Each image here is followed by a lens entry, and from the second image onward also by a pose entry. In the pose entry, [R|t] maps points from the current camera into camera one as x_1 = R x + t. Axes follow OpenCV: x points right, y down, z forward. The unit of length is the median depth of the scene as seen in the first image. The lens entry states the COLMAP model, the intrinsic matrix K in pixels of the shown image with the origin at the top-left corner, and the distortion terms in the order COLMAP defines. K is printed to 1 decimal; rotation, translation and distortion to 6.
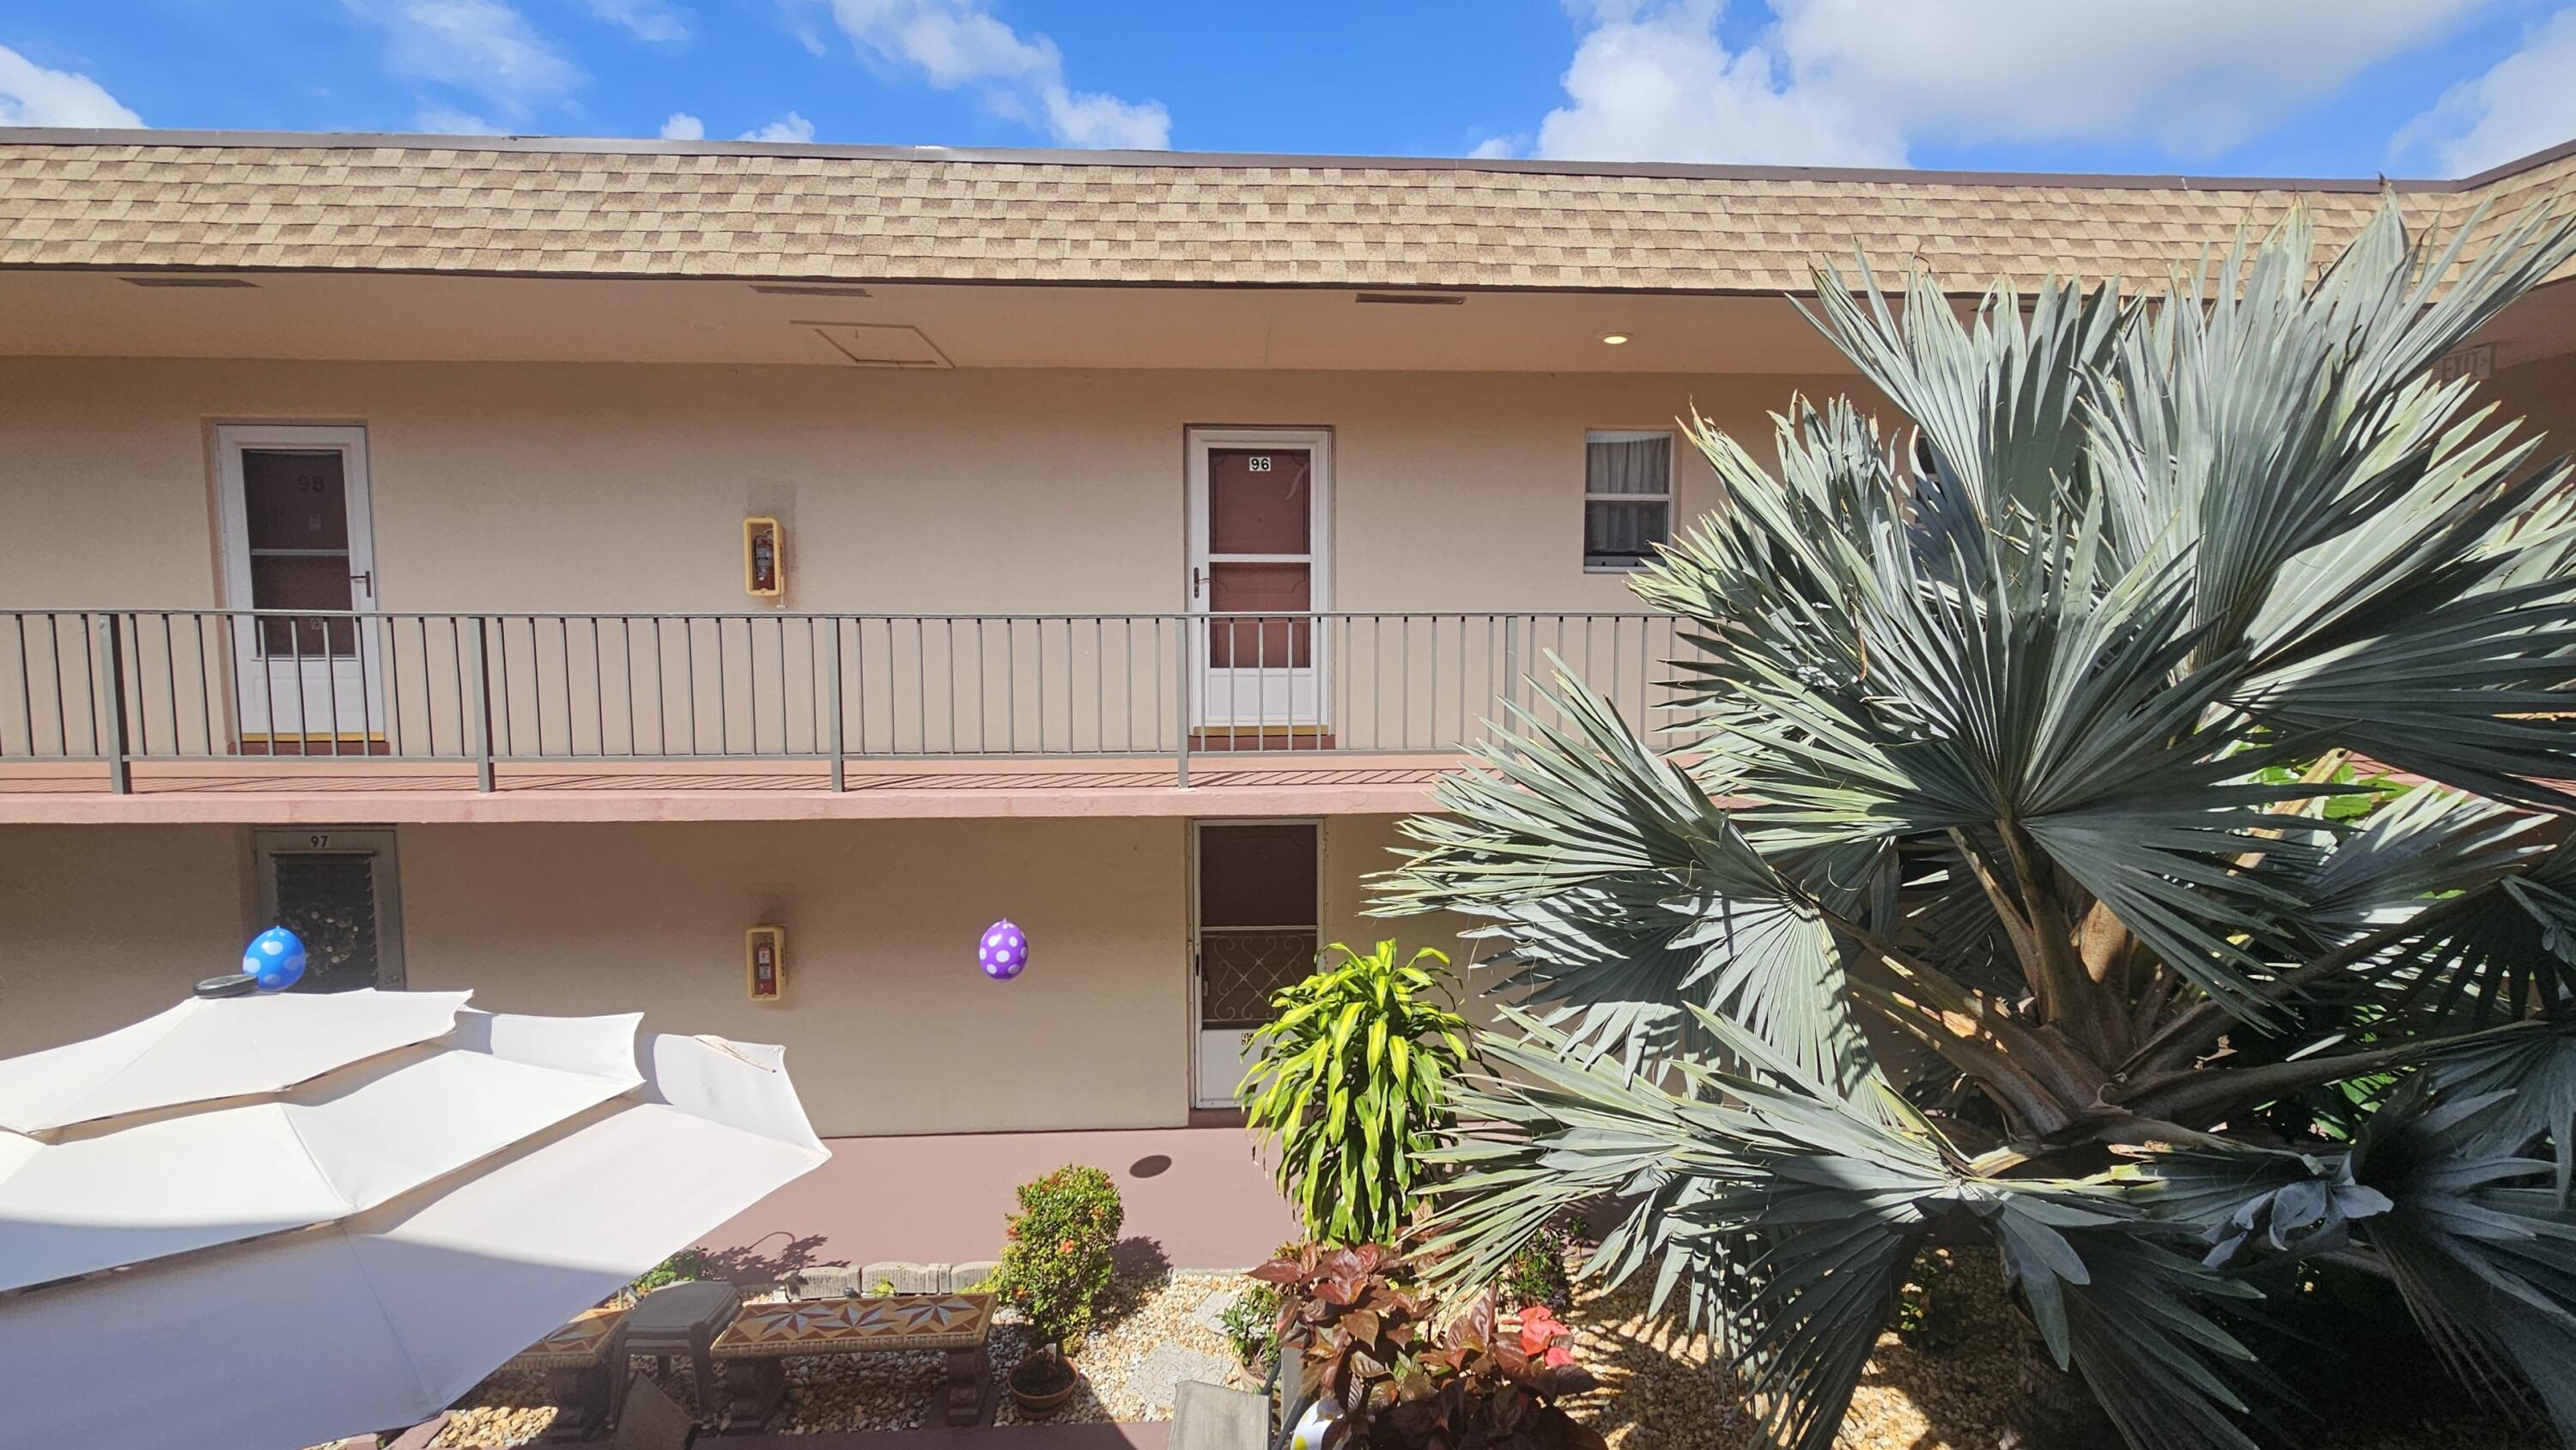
lens RADIAL K [[1168.9, 0, 1288.8], [0, 1168.9, 717.8], [0, 0, 1]] dist [-0.000006, 0.000016]
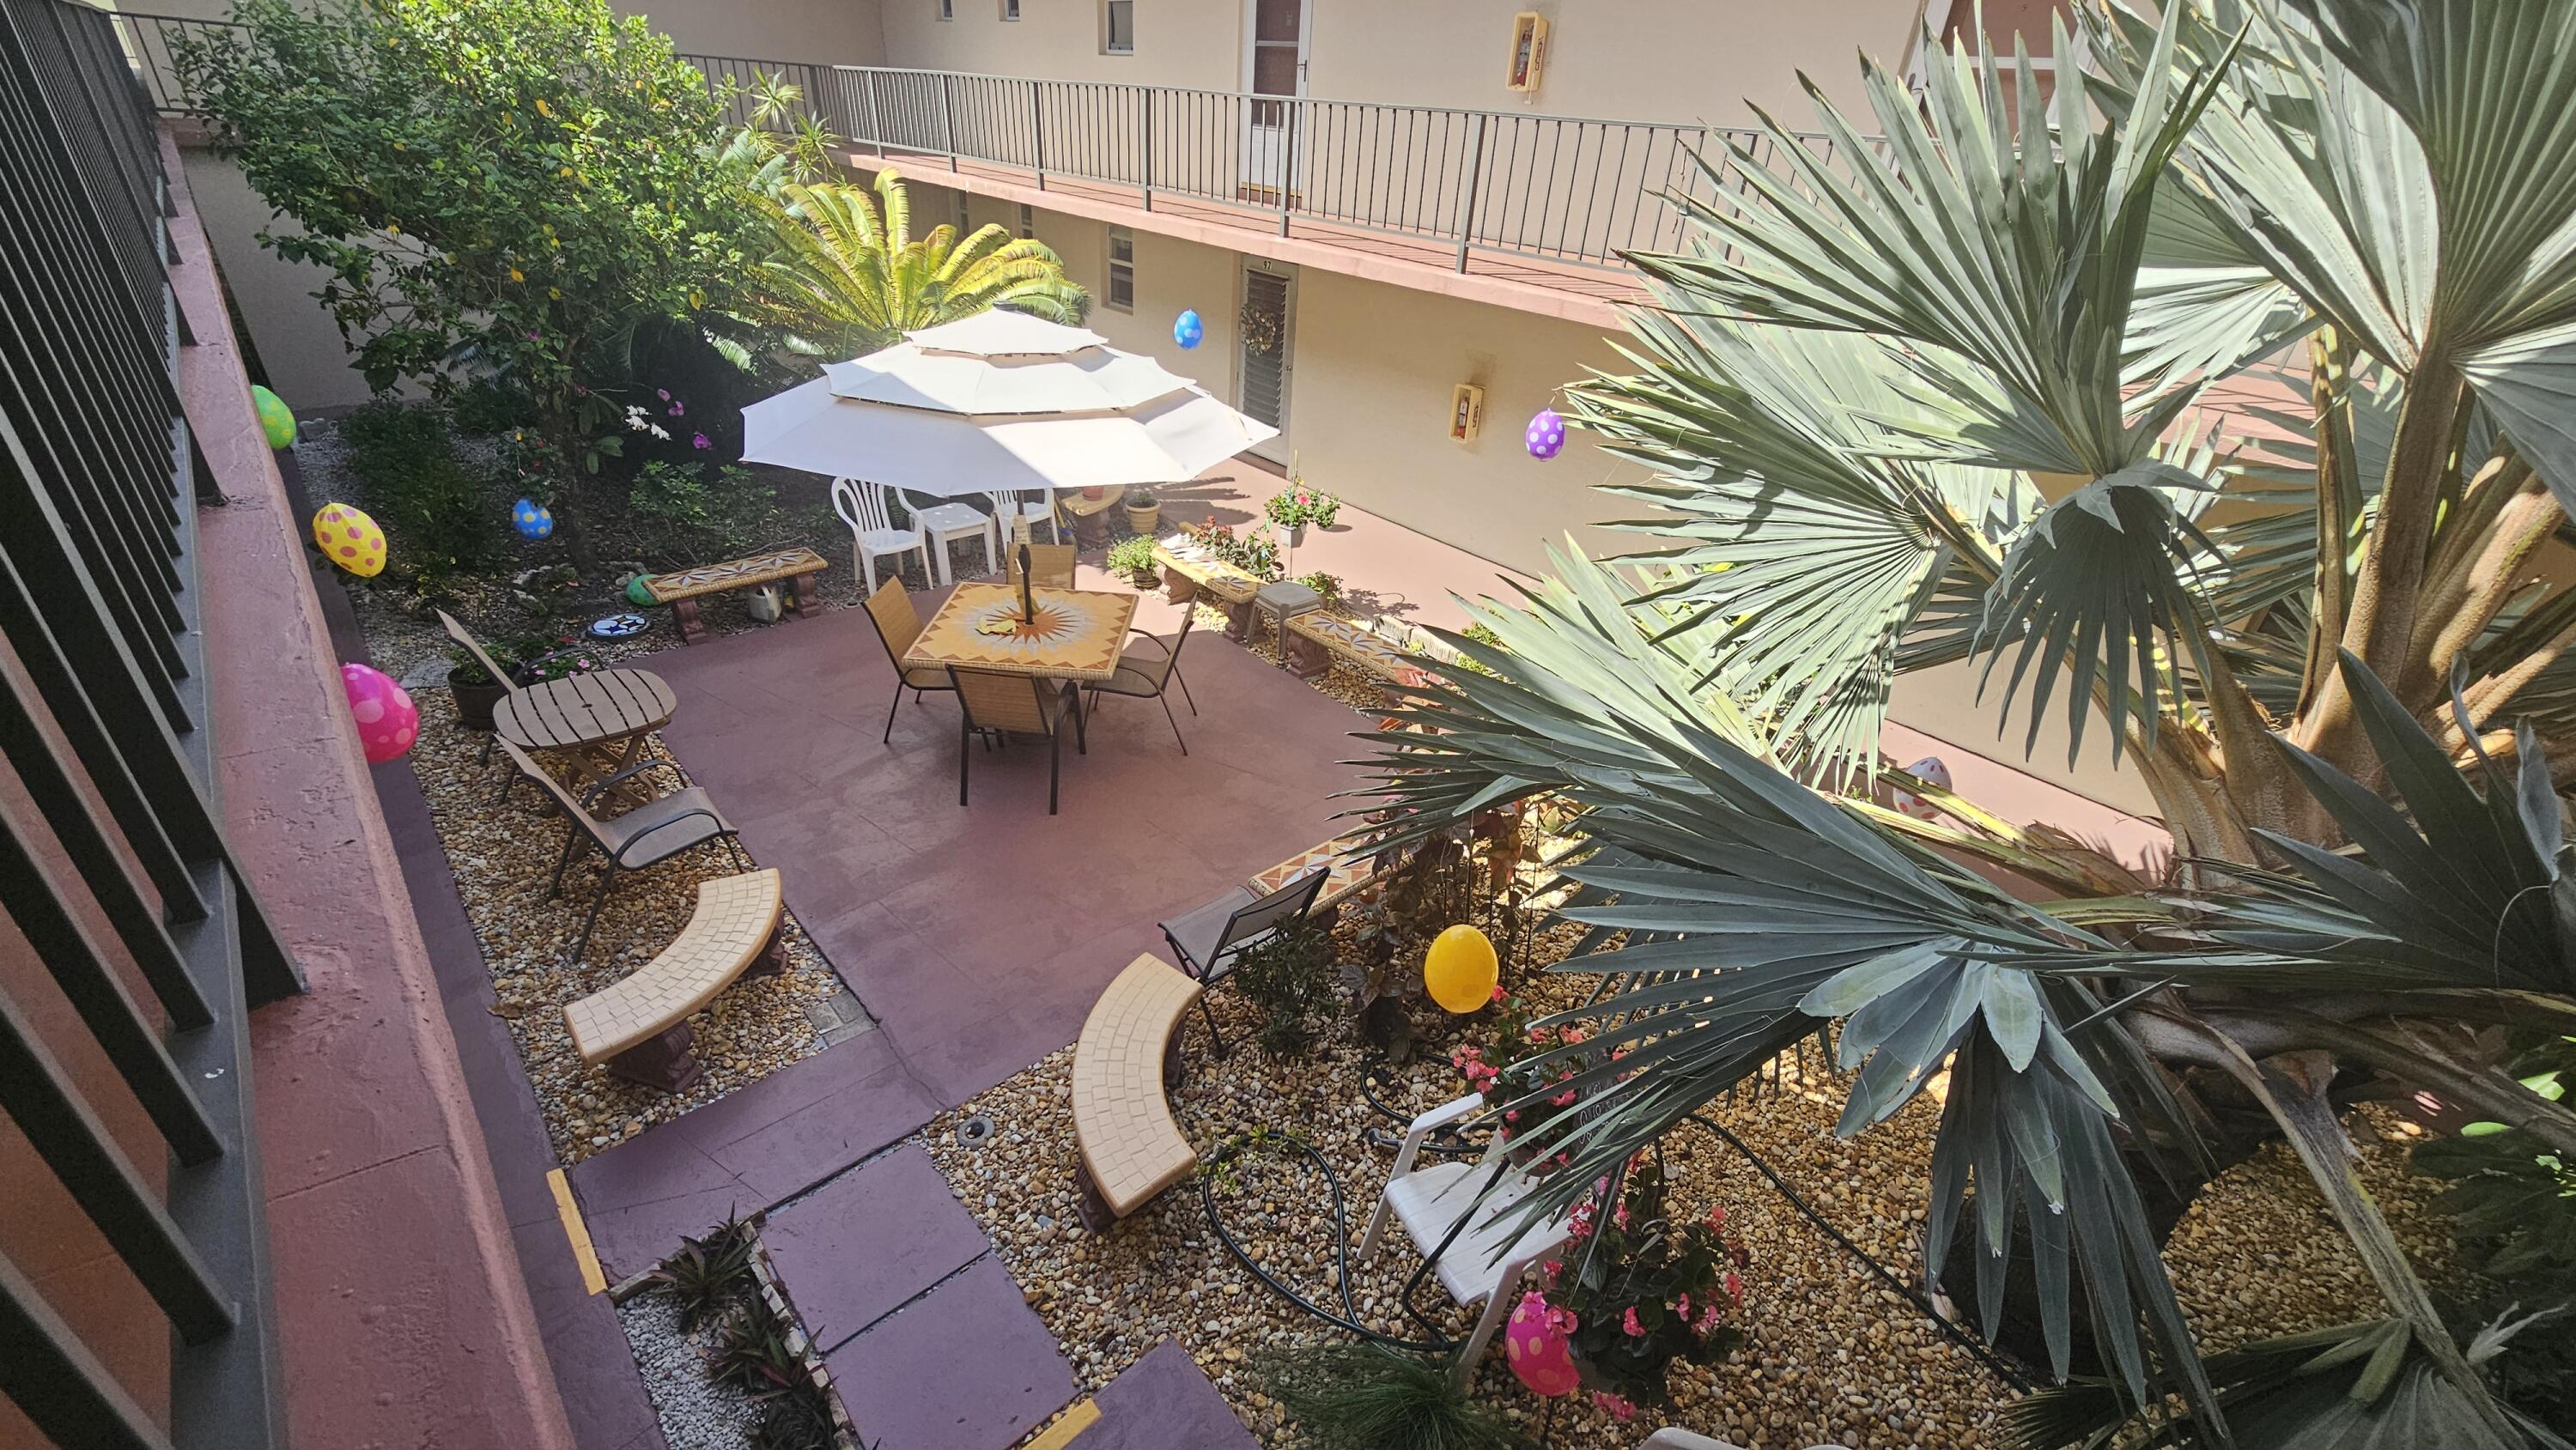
lens RADIAL K [[1059.6, 0, 1292.6], [0, 1059.6, 722.5], [0, 0, 1]] dist [0.001027, 0.000088]
pose [[0.634363, 0.424852, -0.645820, 0.402763], [-0.116672, 0.878484, 0.463308, -0.017643], [0.764180, -0.218557, 0.606846, 0.057437]]
